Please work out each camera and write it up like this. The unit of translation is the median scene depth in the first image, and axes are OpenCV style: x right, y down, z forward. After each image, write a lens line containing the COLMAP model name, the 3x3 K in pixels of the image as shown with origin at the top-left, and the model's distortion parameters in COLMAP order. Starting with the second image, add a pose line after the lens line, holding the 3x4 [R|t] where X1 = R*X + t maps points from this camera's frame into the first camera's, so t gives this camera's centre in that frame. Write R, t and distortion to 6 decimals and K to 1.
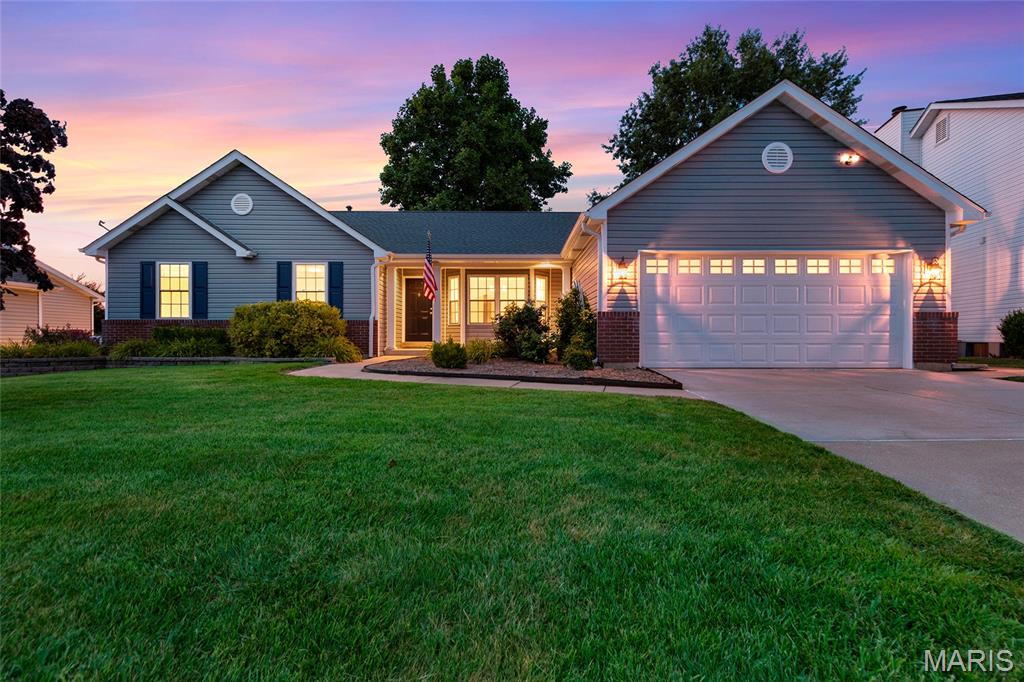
lens RADIAL K [[440.8, 0, 512.2], [0, 440.8, 341.0], [0, 0, 1]] dist [0.005078, -0.000470]
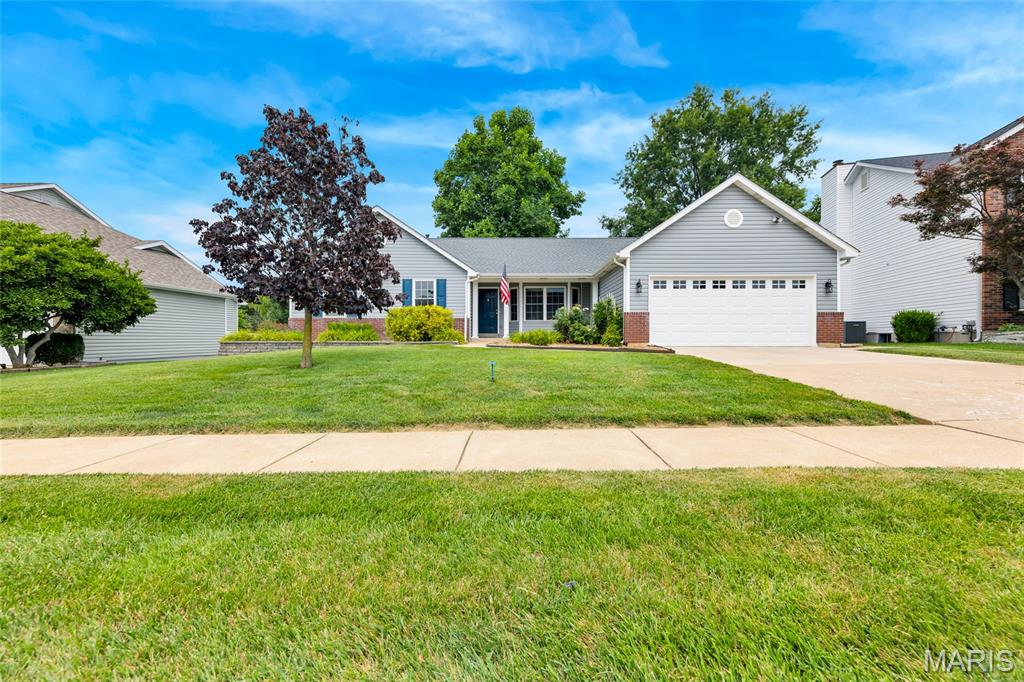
lens RADIAL K [[401.0, 0, 508.6], [0, 401.0, 341.1], [0, 0, 1]] dist [-0.000016, -0.000022]
pose [[0.999633, 0.000373, -0.027098, -0.057595], [-0.000225, 0.999985, 0.005457, 0.010105], [0.027100, -0.005449, 0.999618, -0.150170]]
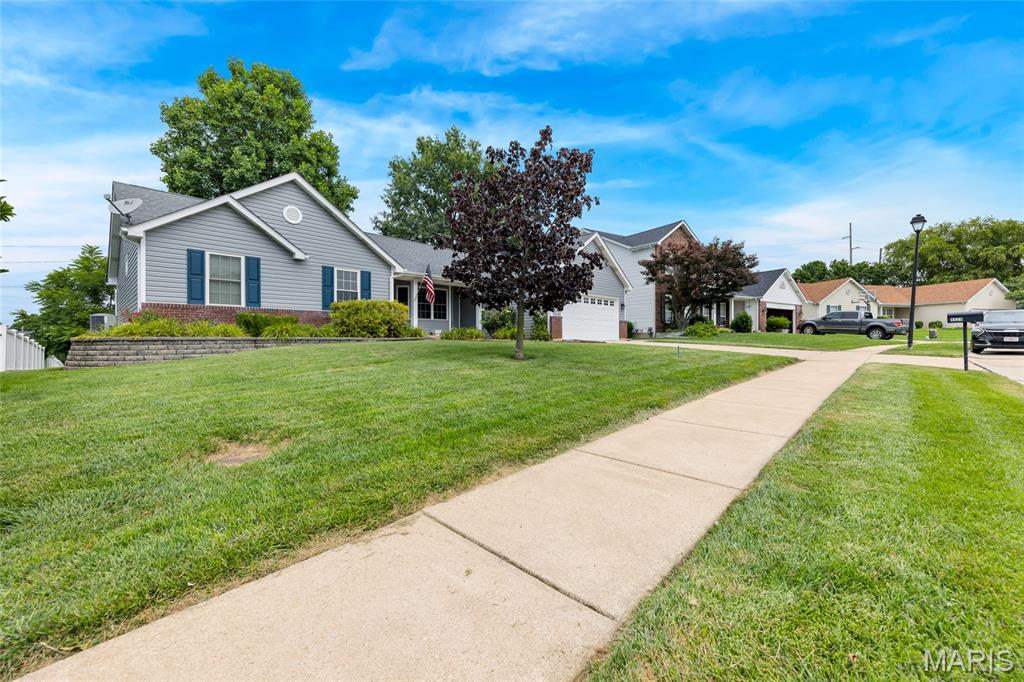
lens RADIAL K [[401.0, 0, 511.7], [0, 401.0, 338.4], [0, 0, 1]] dist [-0.000016, -0.000022]
pose [[0.703106, -0.001338, 0.711084, -0.416365], [0.002610, 0.999996, -0.000698, 0.014645], [-0.711080, 0.002347, 0.703107, -0.091826]]
